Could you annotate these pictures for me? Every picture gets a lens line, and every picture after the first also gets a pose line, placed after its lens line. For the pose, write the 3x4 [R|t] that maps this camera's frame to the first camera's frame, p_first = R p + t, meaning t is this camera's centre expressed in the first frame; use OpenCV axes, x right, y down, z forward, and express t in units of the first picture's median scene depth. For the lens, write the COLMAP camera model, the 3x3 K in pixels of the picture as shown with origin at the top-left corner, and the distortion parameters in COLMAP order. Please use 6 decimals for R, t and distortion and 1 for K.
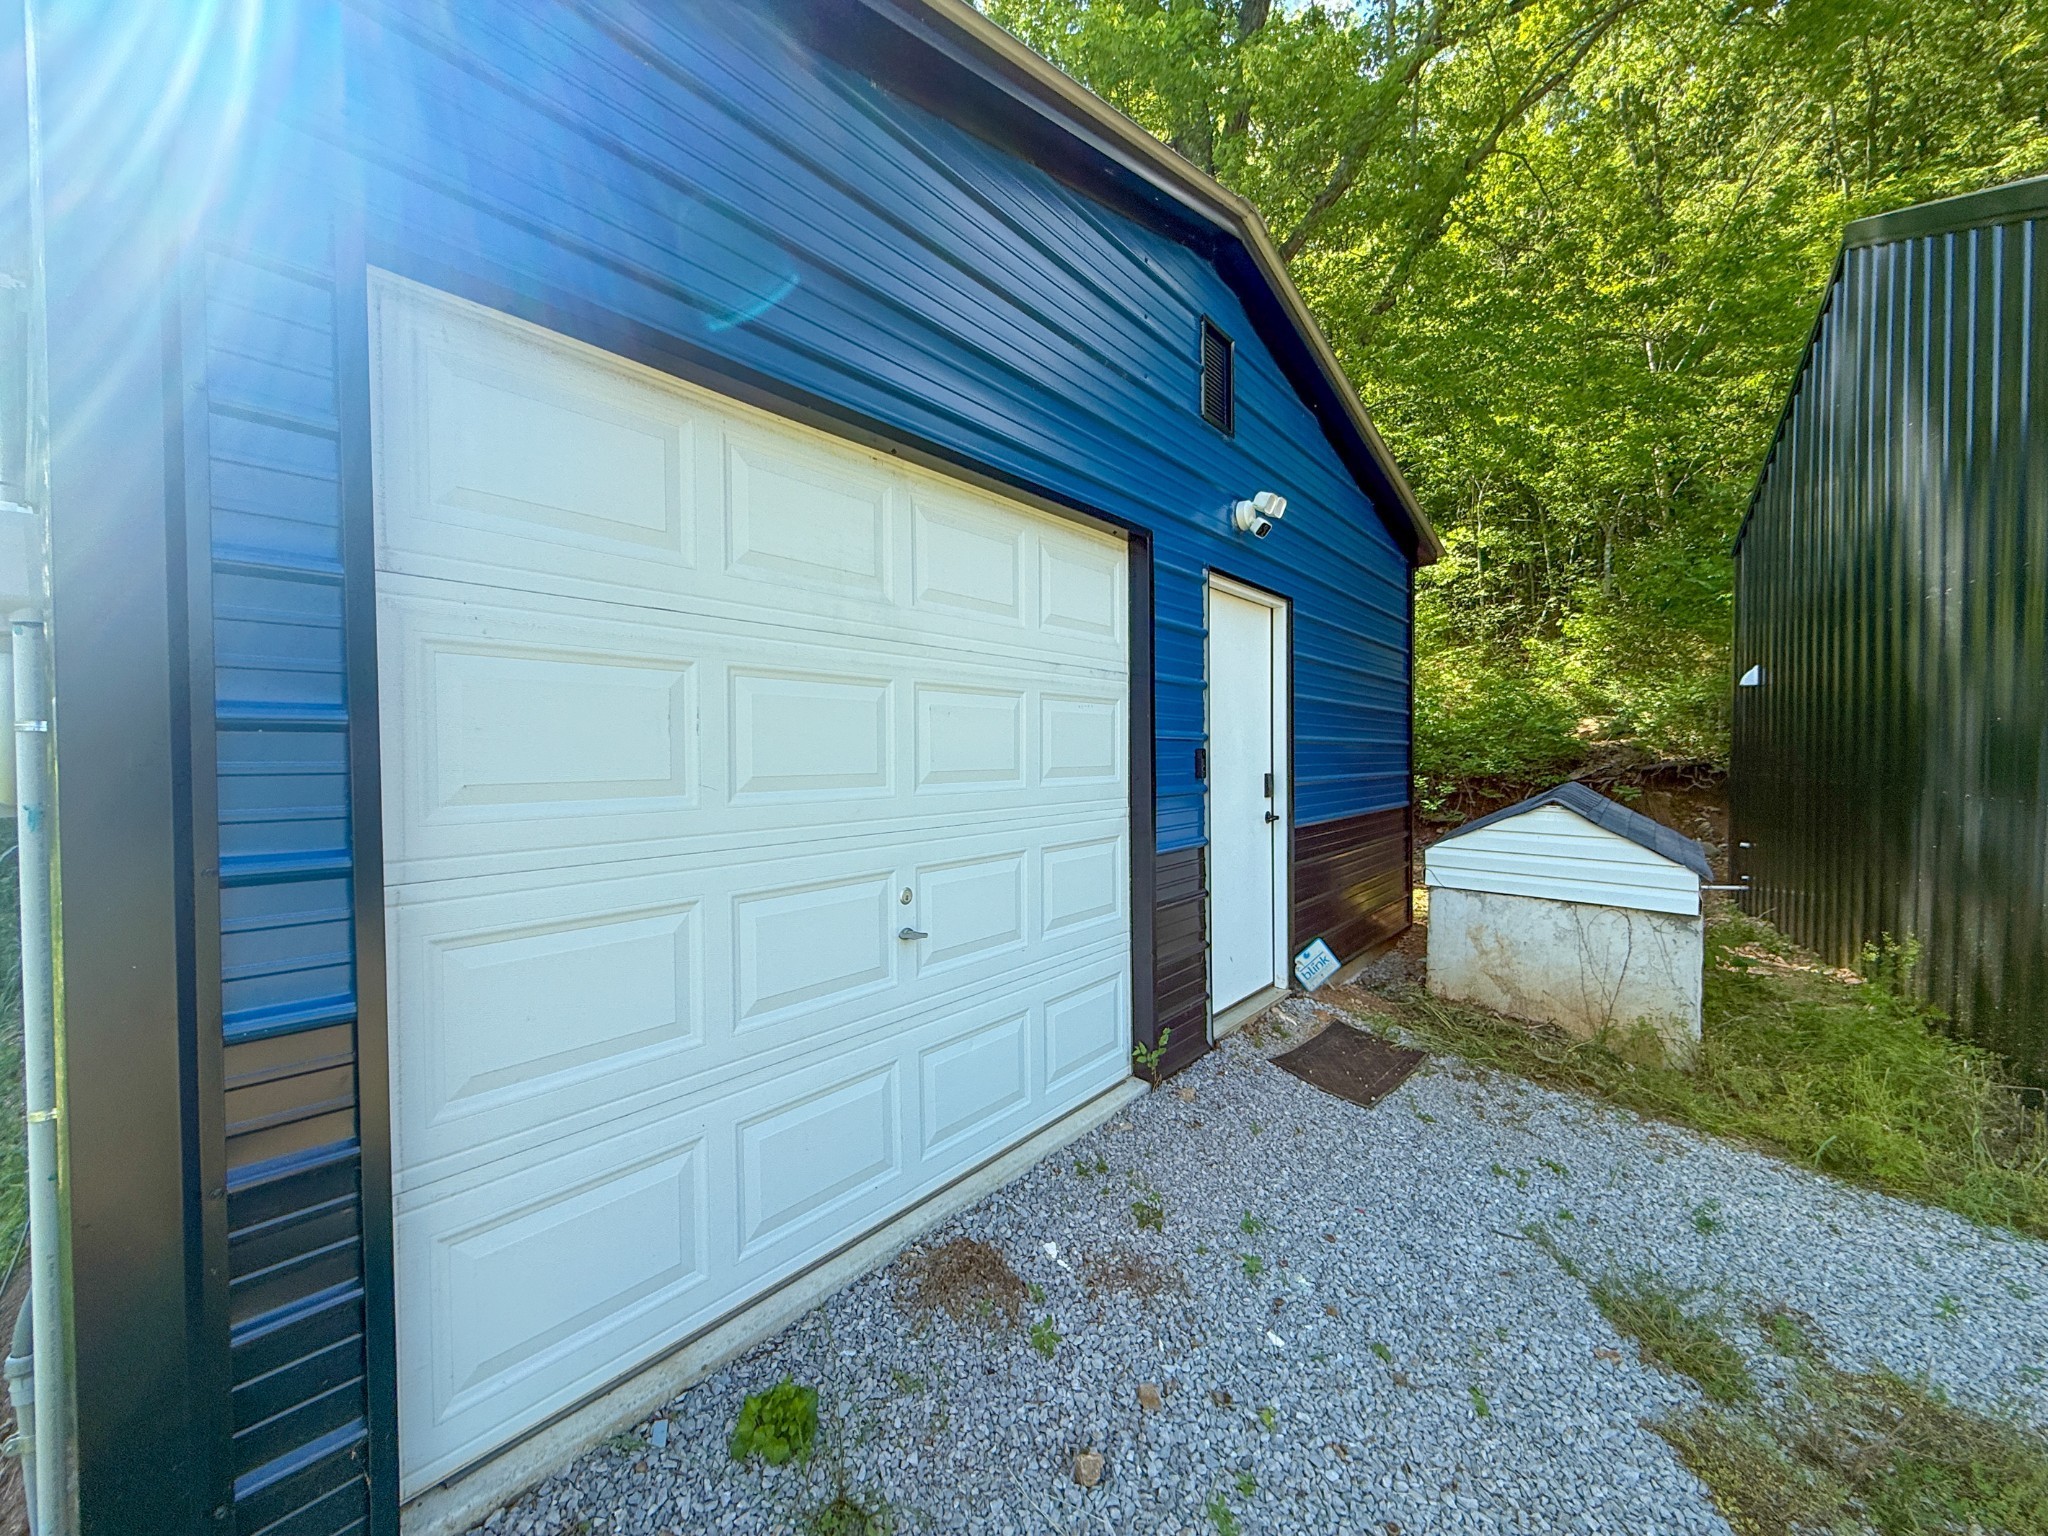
lens RADIAL K [[820.2, 0, 1024.0], [0, 820.2, 768.0], [0, 0, 1]] dist [0.000997, 0.000004]
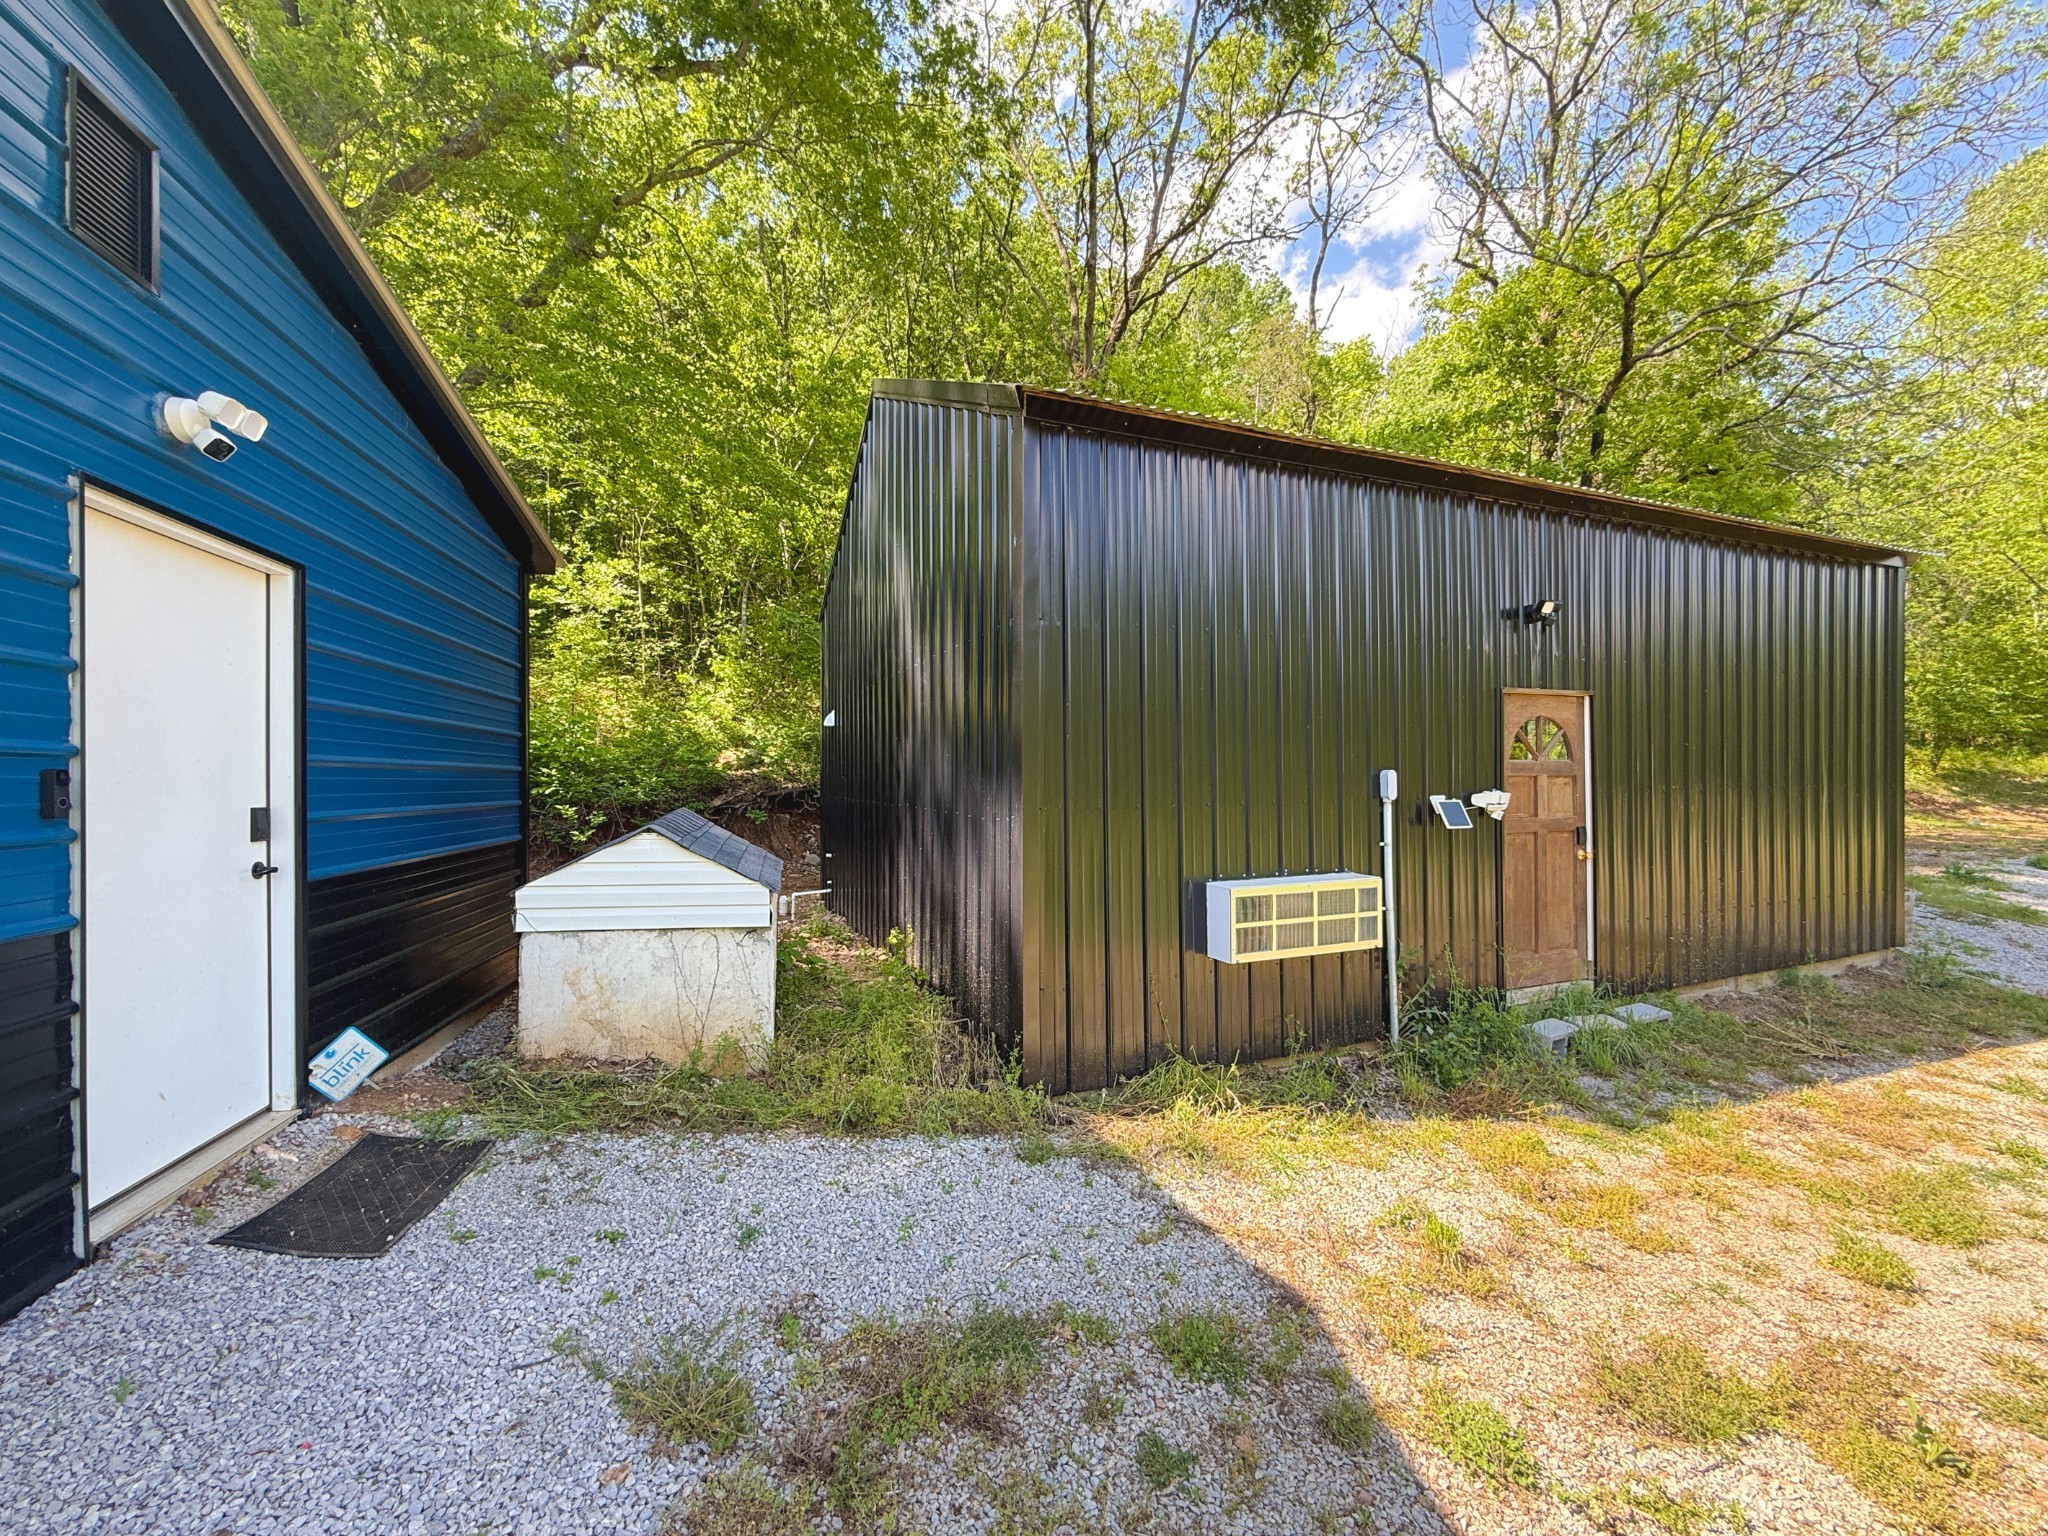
lens RADIAL K [[820.2, 0, 1024.0], [0, 820.2, 768.0], [0, 0, 1]] dist [0.000997, 0.000004]
pose [[0.597841, 0.011937, 0.801526, 0.131365], [0.016713, 0.999486, -0.027351, 0.003036], [-0.801440, 0.029748, 0.597335, 0.059057]]
